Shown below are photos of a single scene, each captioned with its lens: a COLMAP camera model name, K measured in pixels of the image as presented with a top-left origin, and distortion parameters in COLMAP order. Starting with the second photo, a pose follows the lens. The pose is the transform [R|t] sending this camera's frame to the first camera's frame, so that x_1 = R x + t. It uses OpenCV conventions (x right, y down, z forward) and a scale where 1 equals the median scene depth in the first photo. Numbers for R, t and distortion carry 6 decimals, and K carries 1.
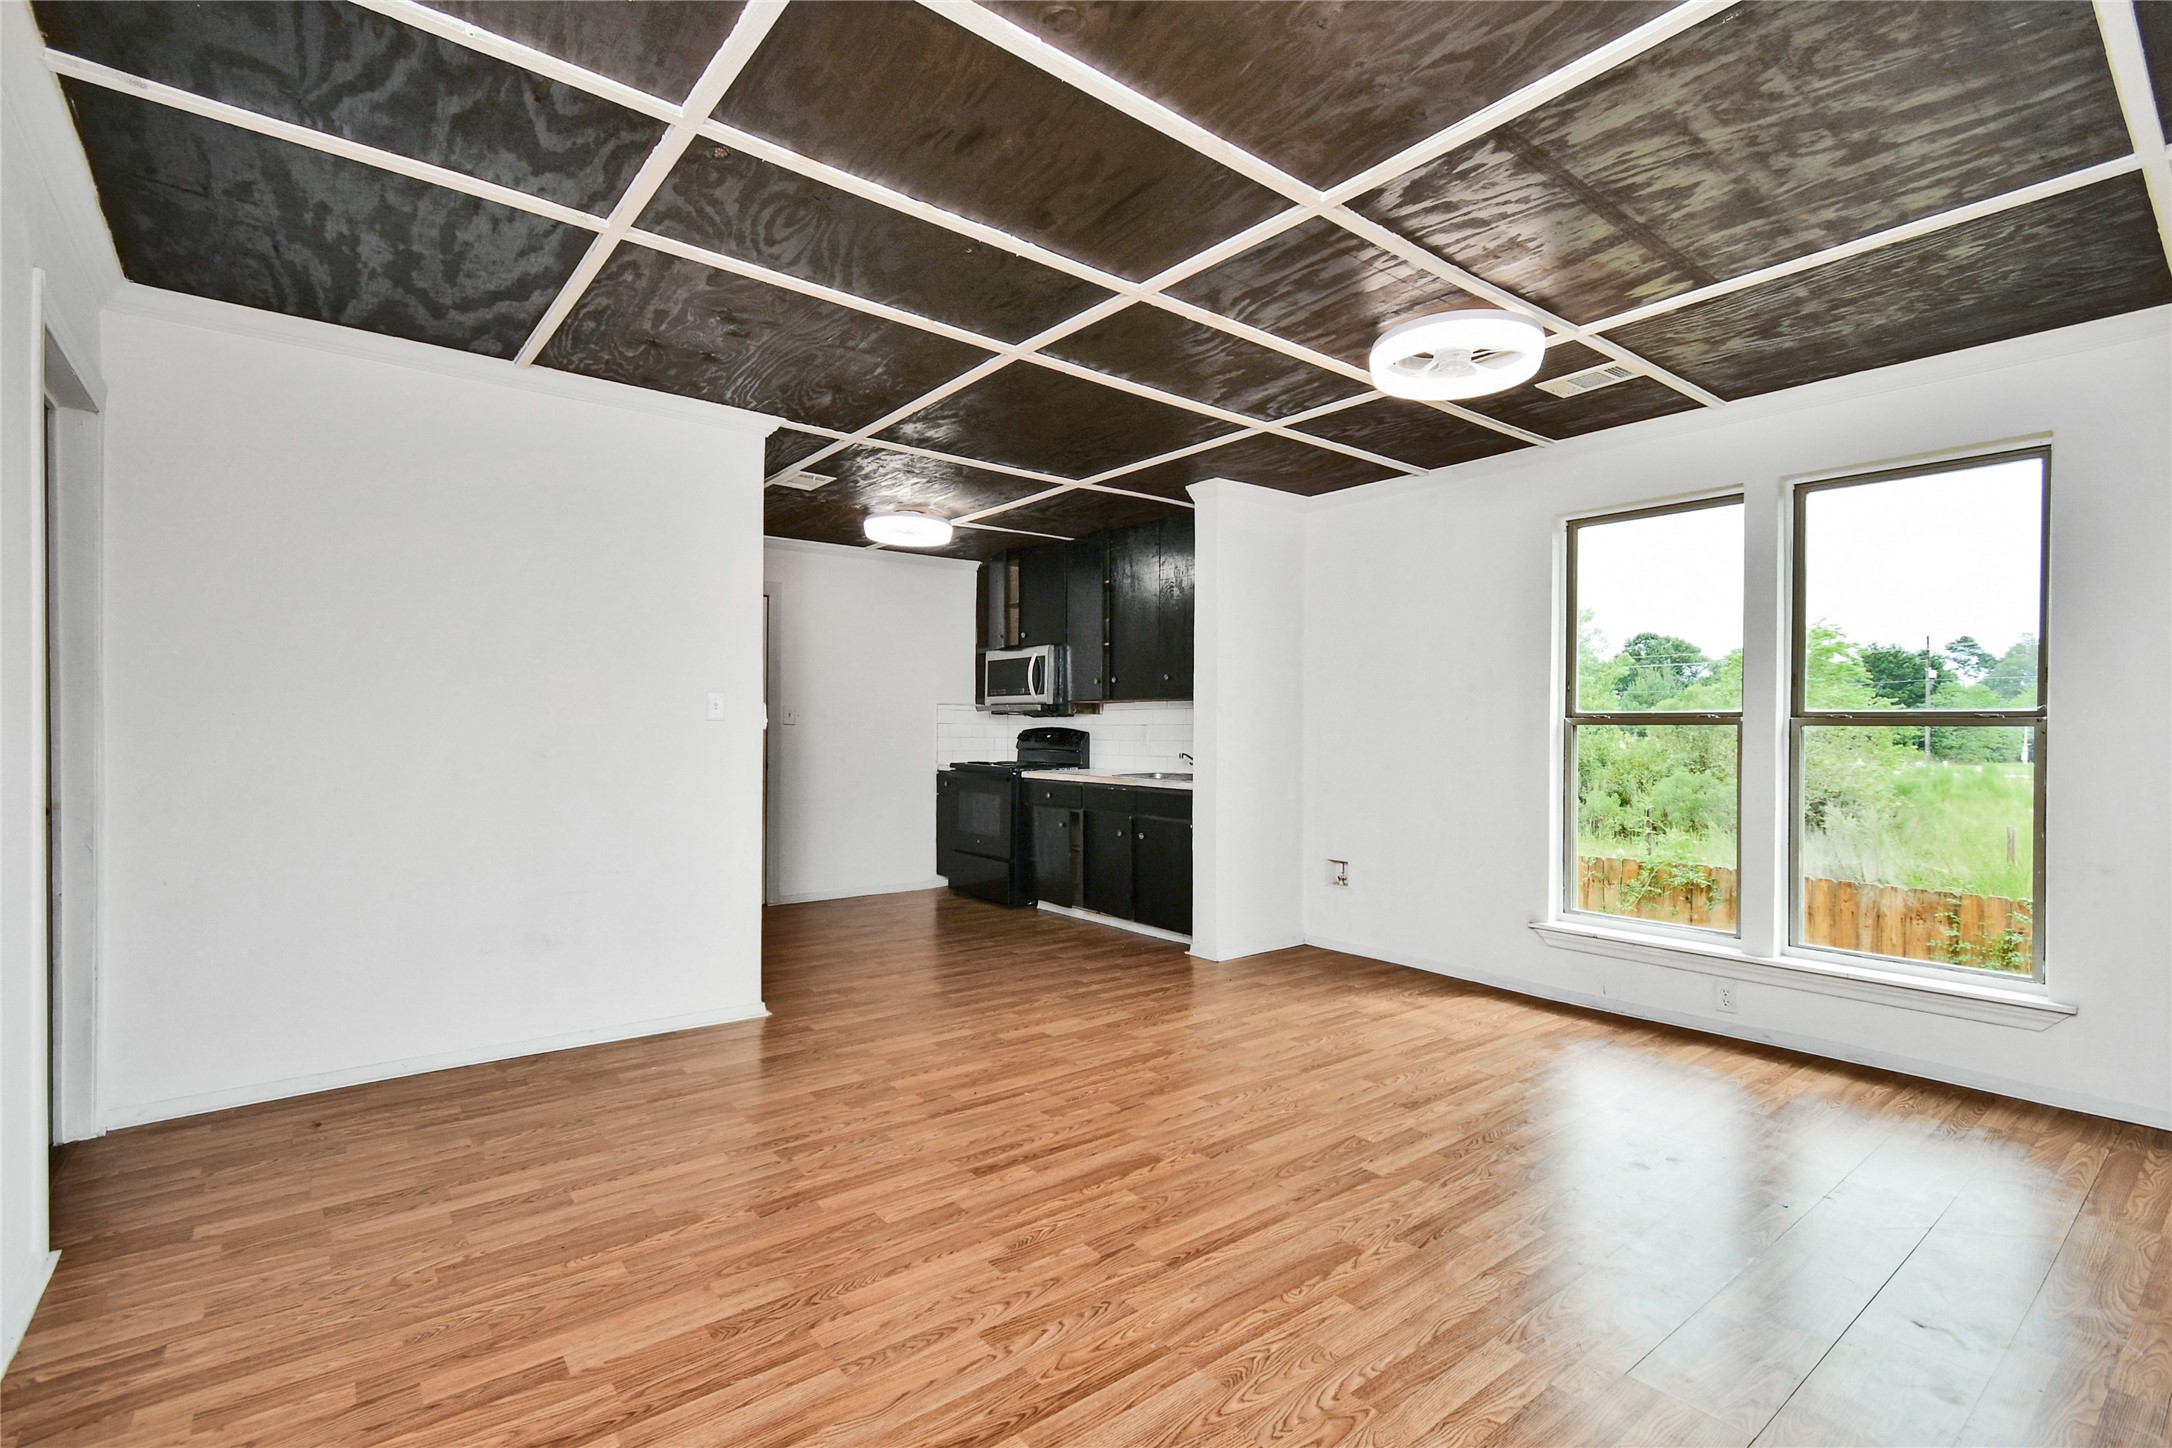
lens RADIAL K [[983.9, 0, 1078.4], [0, 983.9, 736.7], [0, 0, 1]] dist [0.001286, -0.001217]
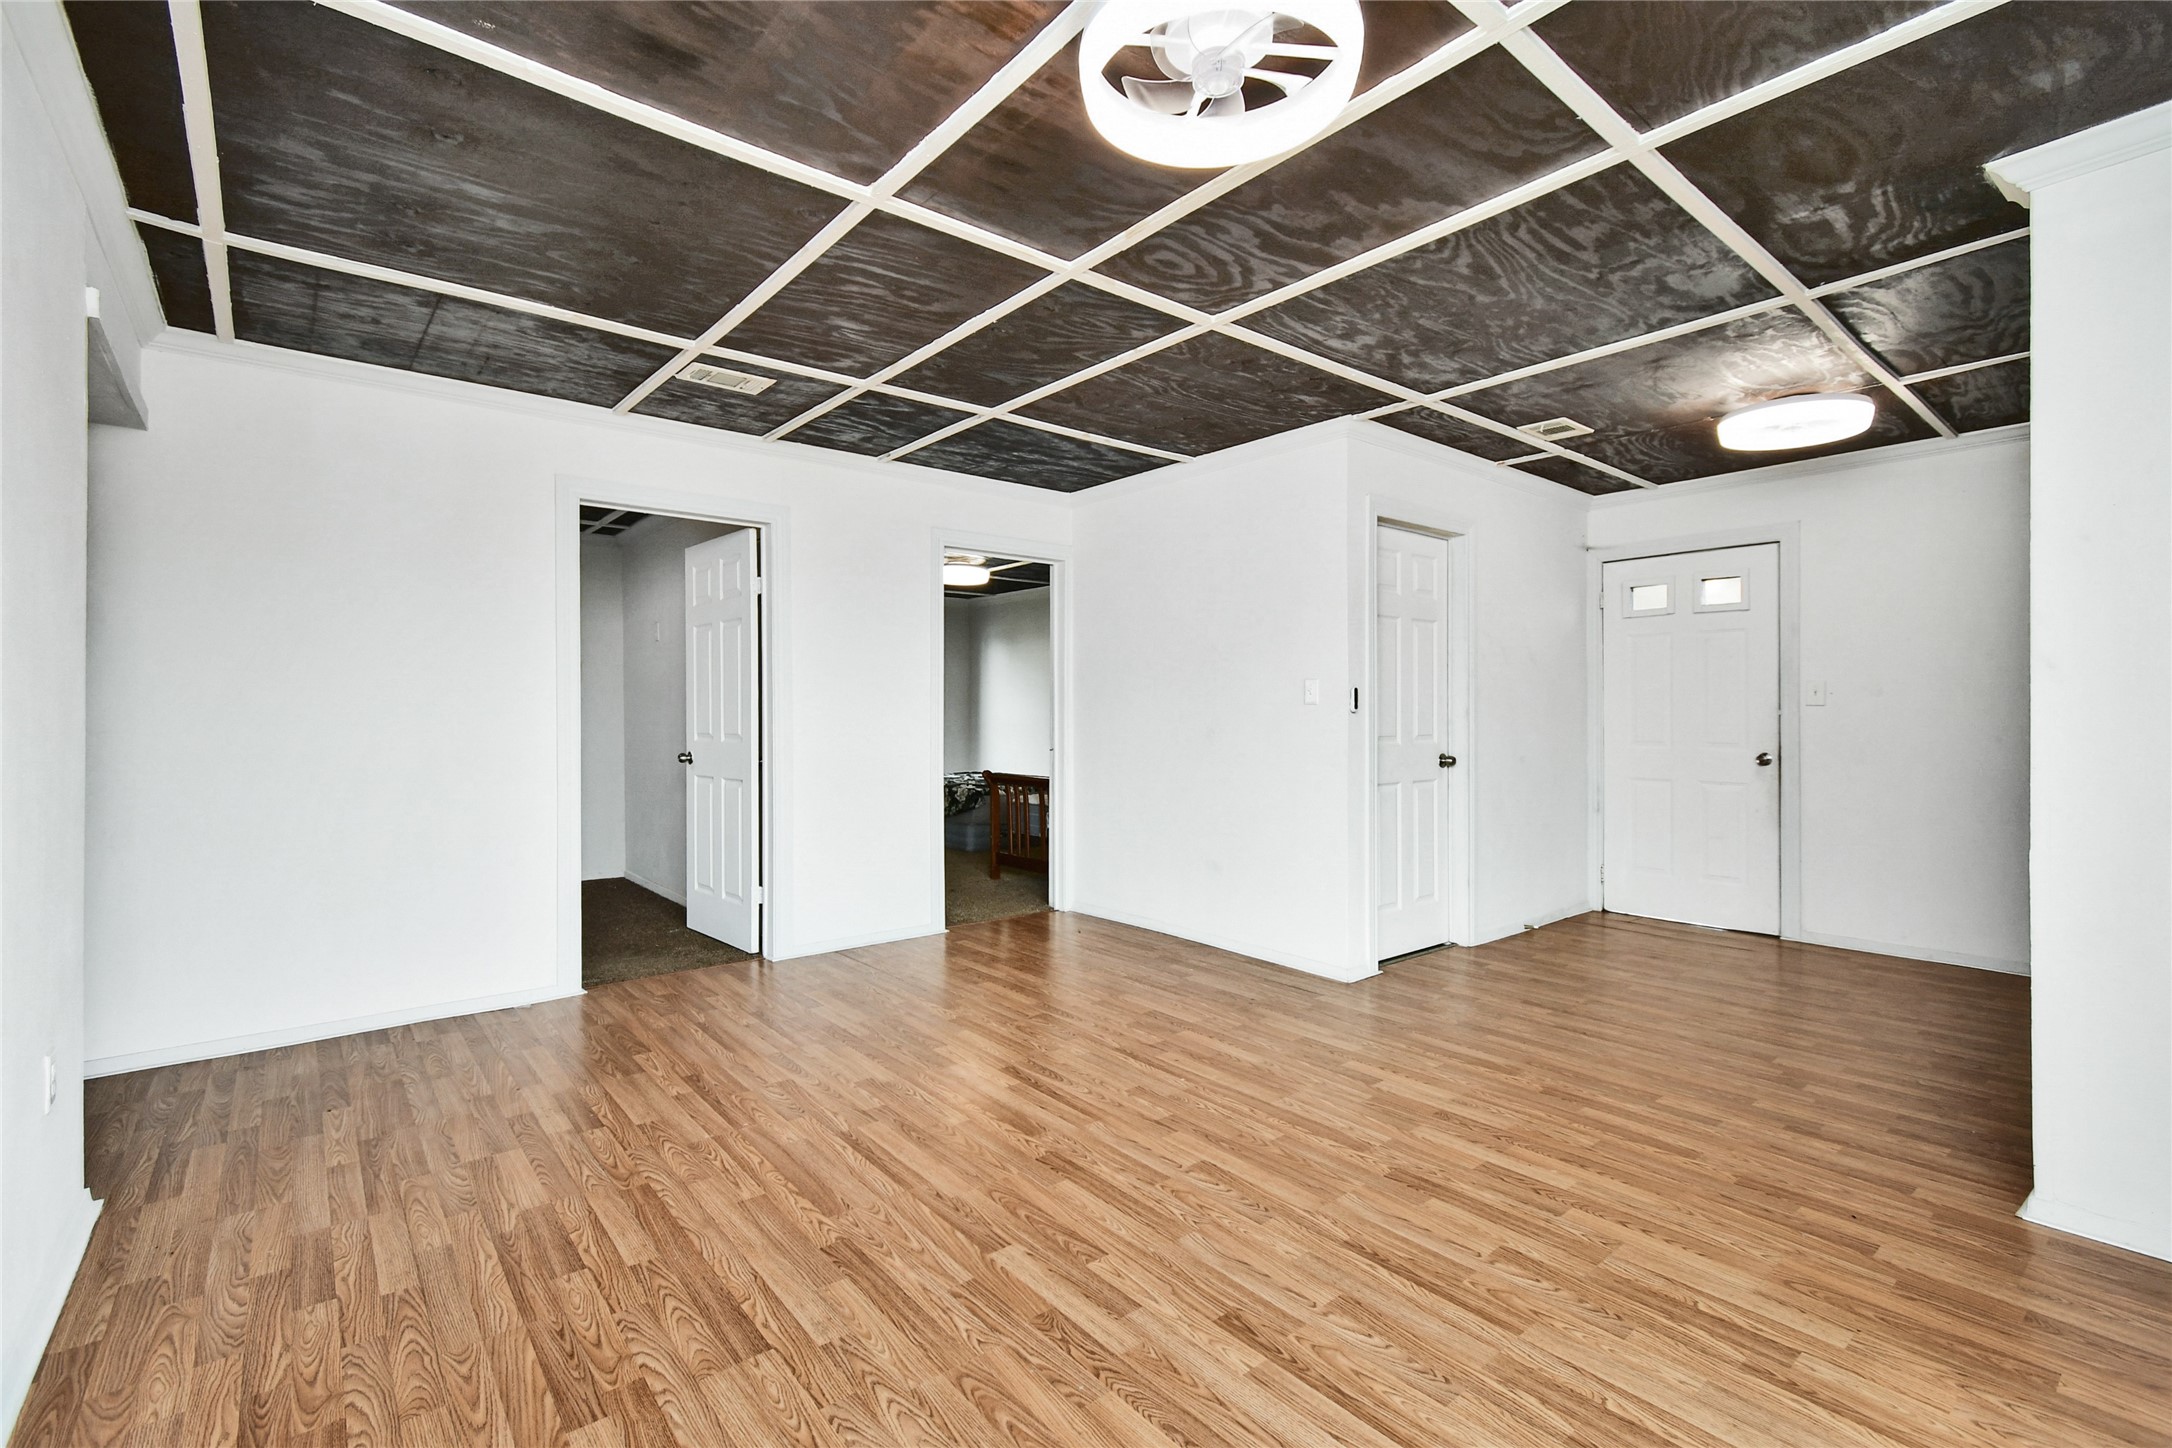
lens RADIAL K [[974.2, 0, 1071.5], [0, 974.2, 715.2], [0, 0, 1]] dist [0.001949, -0.000178]
pose [[0.010507, -0.003641, -0.999938, 0.800244], [-0.007030, 0.999968, -0.003715, 0.002227], [0.999920, 0.007069, 0.010481, 0.758803]]
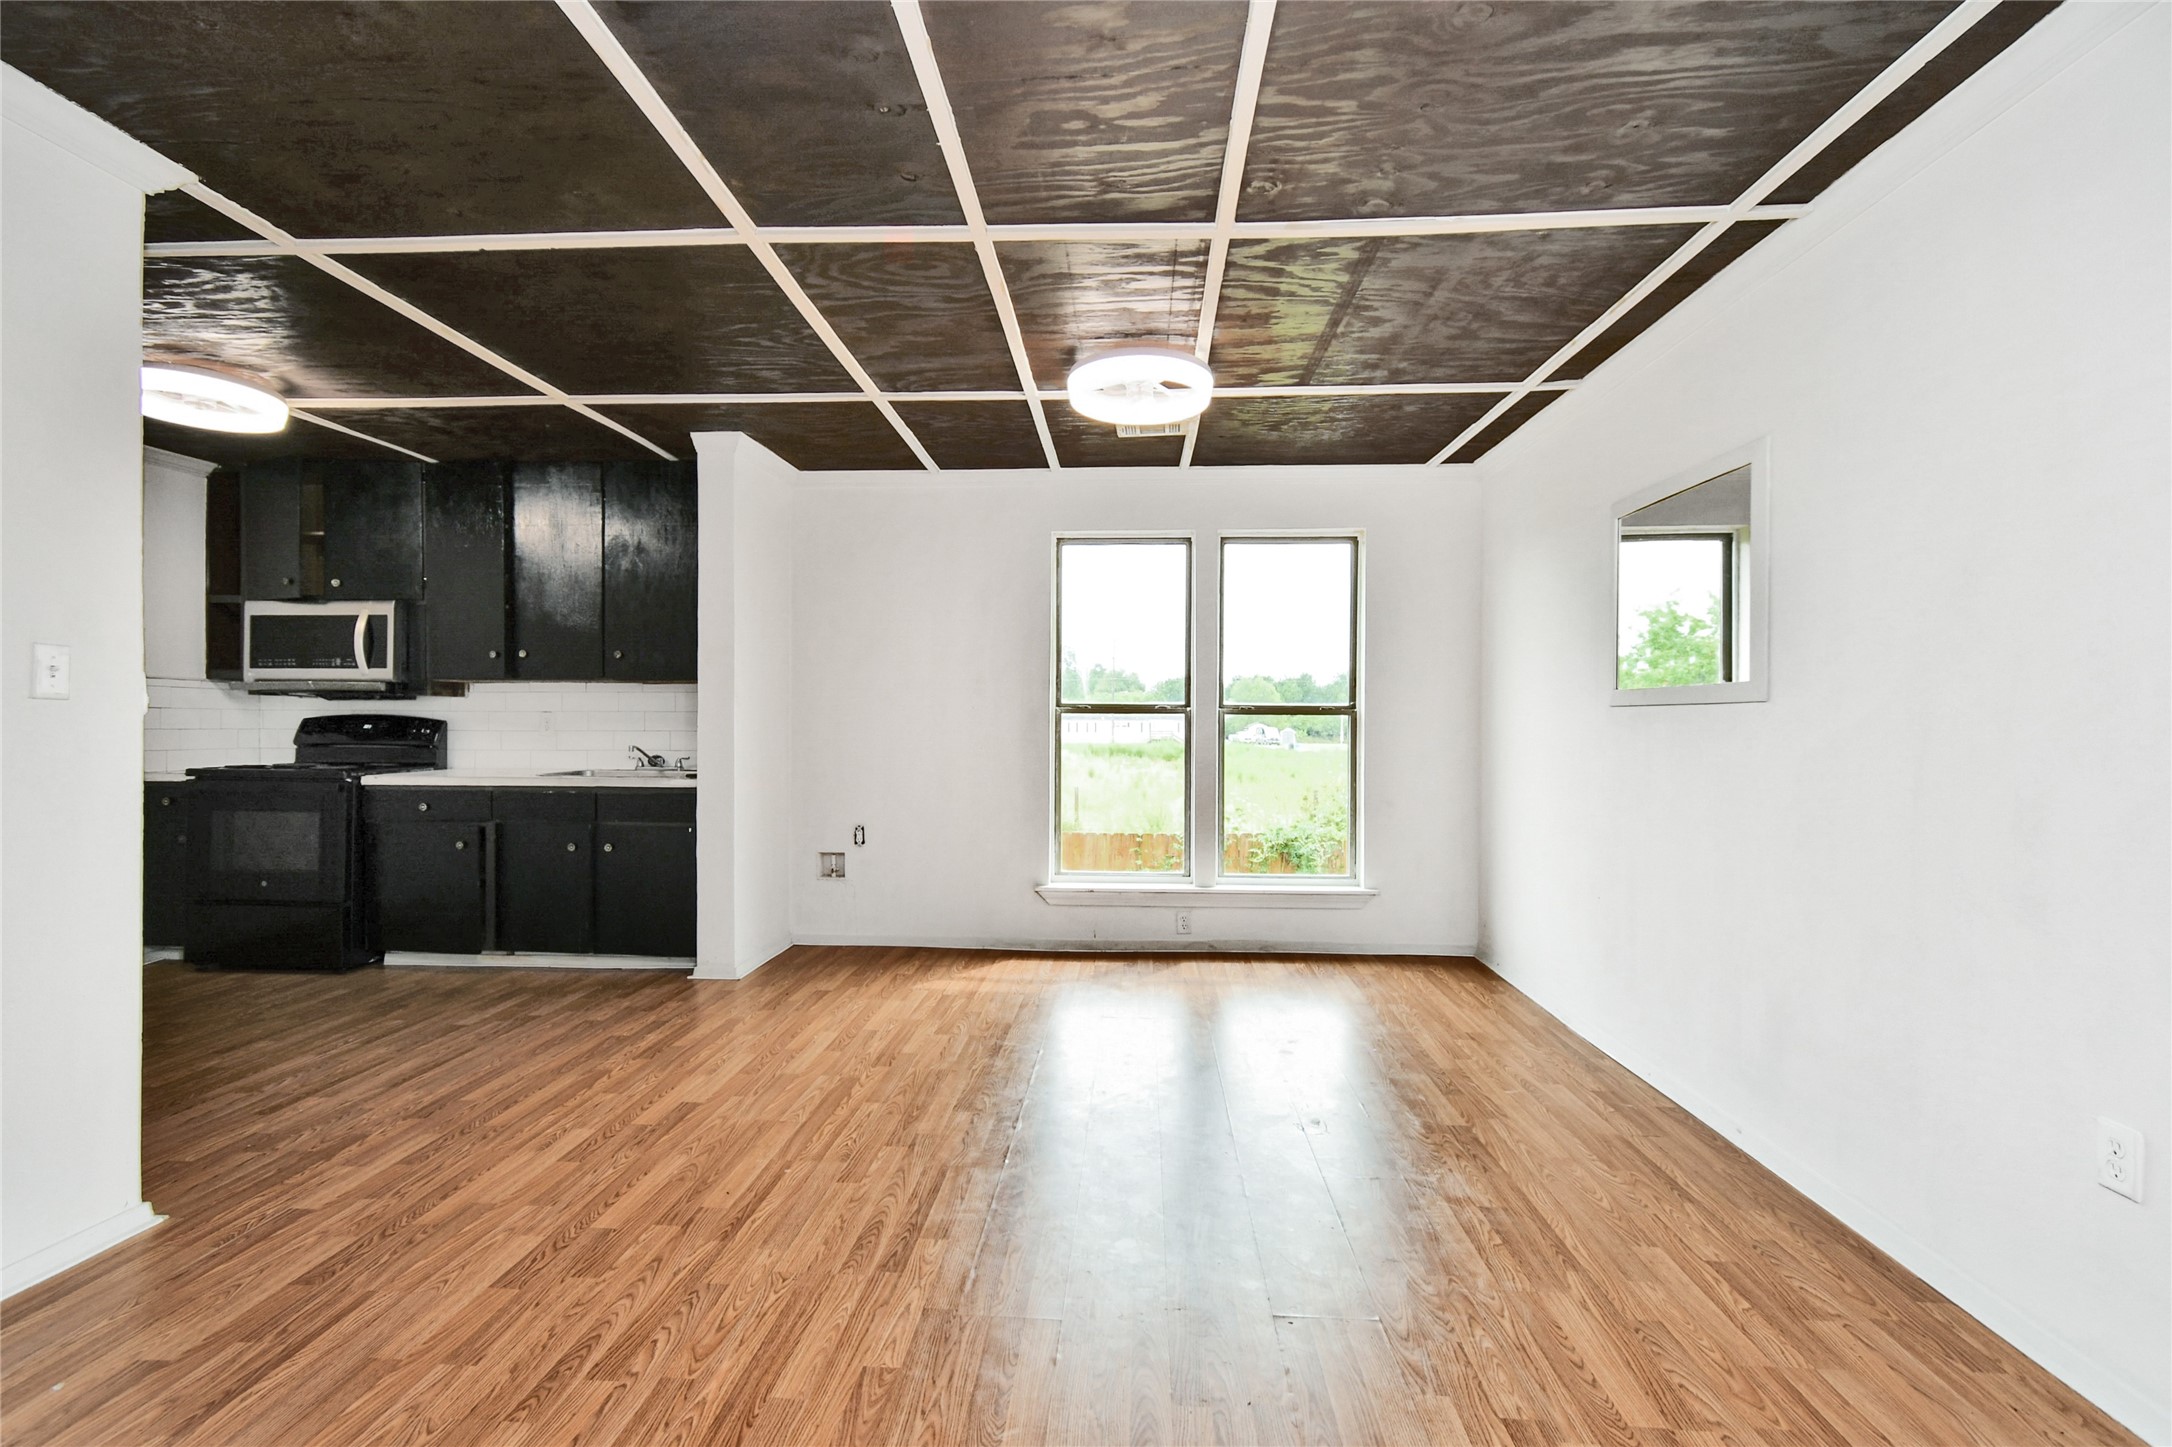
lens RADIAL K [[980.0, 0, 1081.0], [0, 980.0, 728.1], [0, 0, 1]] dist [0.002548, -0.000549]
pose [[0.665033, -0.007406, 0.746777, -0.422234], [0.005375, 0.999972, 0.005130, -0.000292], [-0.746794, 0.000603, 0.665055, 0.251731]]
